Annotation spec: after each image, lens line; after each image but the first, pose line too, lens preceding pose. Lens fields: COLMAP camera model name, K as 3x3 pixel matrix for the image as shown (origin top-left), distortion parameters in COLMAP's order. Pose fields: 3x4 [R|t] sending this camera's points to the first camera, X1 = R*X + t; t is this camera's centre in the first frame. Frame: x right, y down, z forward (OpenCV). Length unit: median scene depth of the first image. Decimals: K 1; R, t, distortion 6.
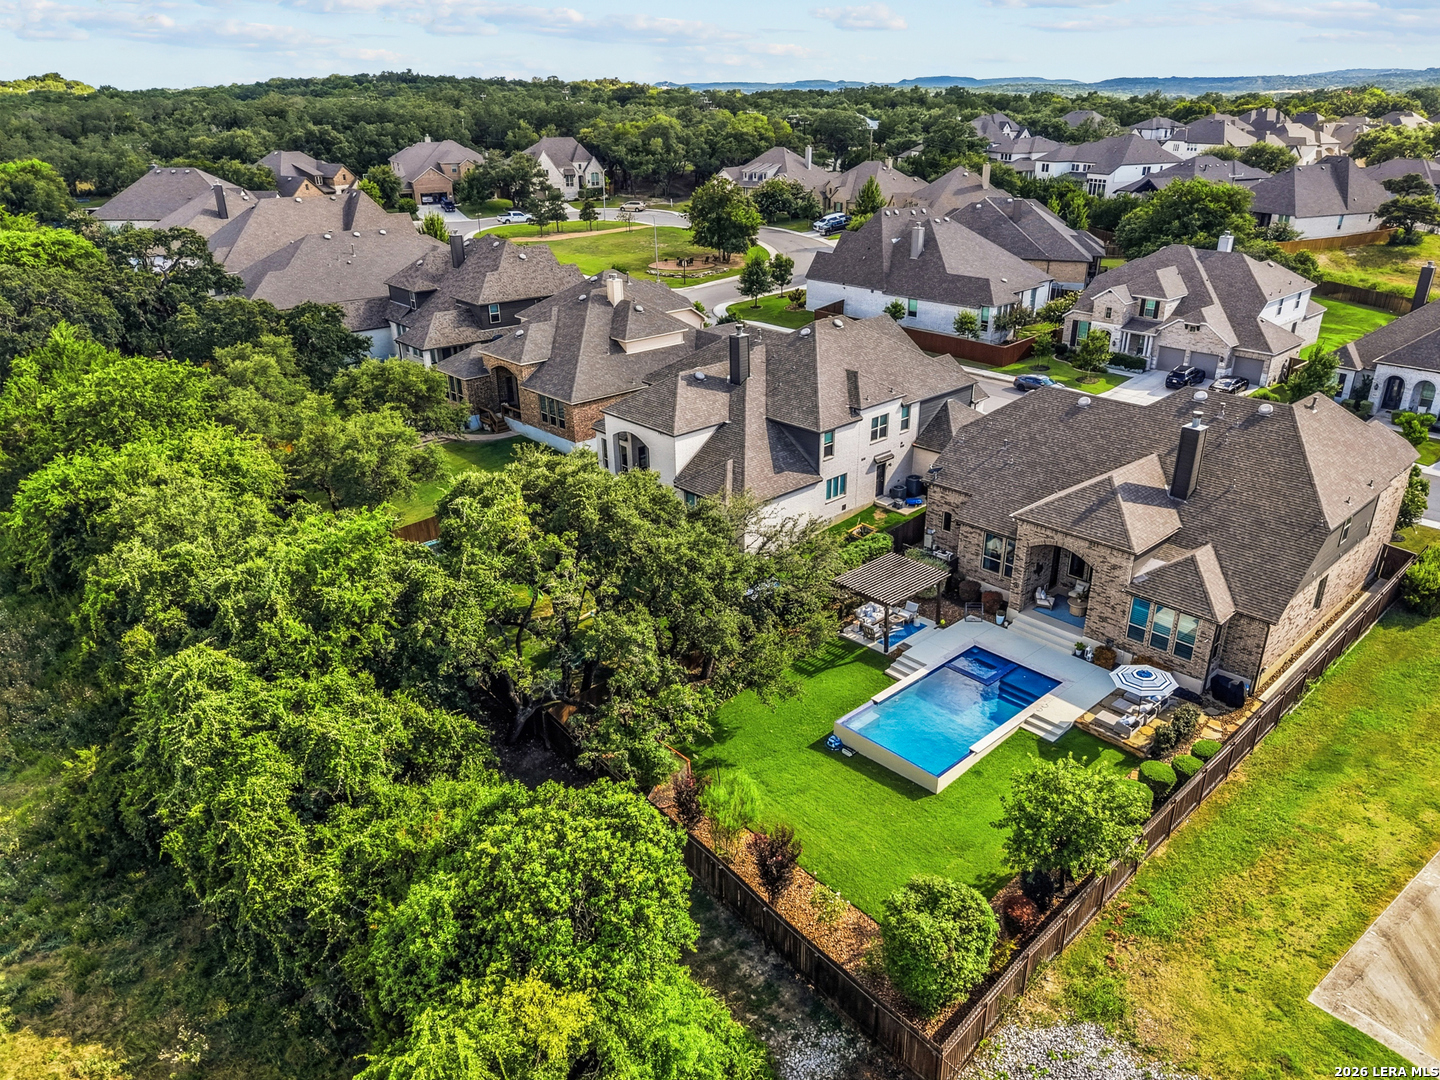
lens RADIAL K [[1059.8, 0, 654.3], [0, 1059.8, 540.2], [0, 0, 1]] dist [0.124216, -0.223015]
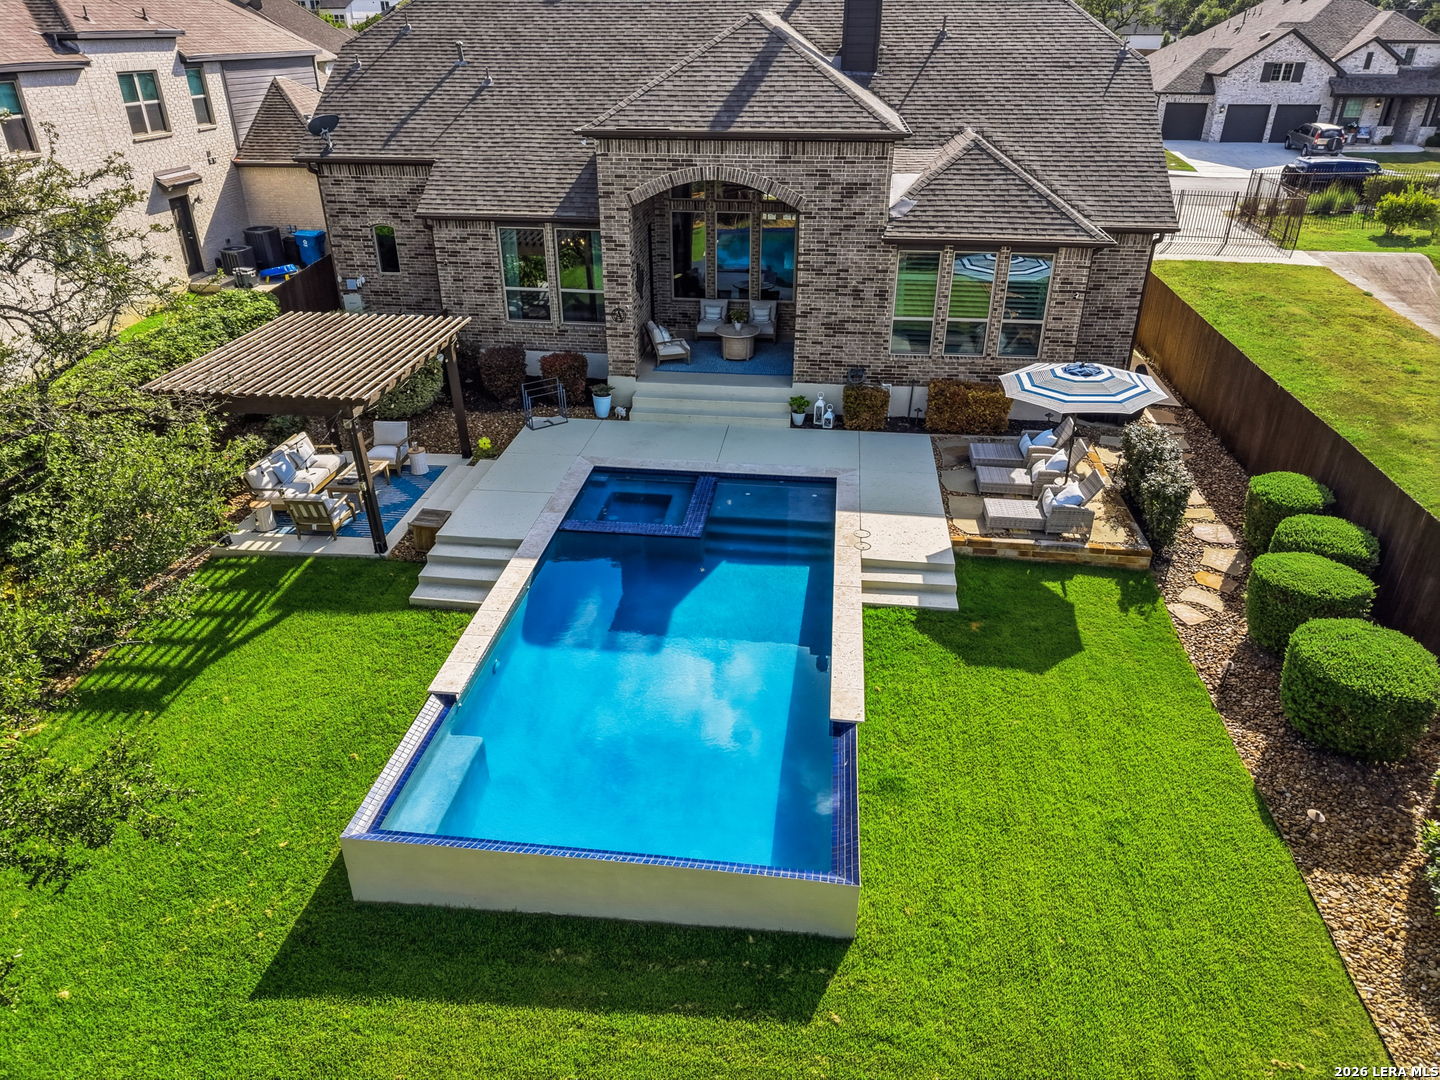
lens RADIAL K [[1015.1, 0, 791.6], [0, 1015.1, 544.7], [0, 0, 1]] dist [-0.000765, -0.006077]
pose [[0.704097, -0.291563, 0.647486, 0.095884], [0.249126, 0.955287, 0.159258, 0.081556], [-0.664969, 0.049172, 0.745251, 0.651016]]
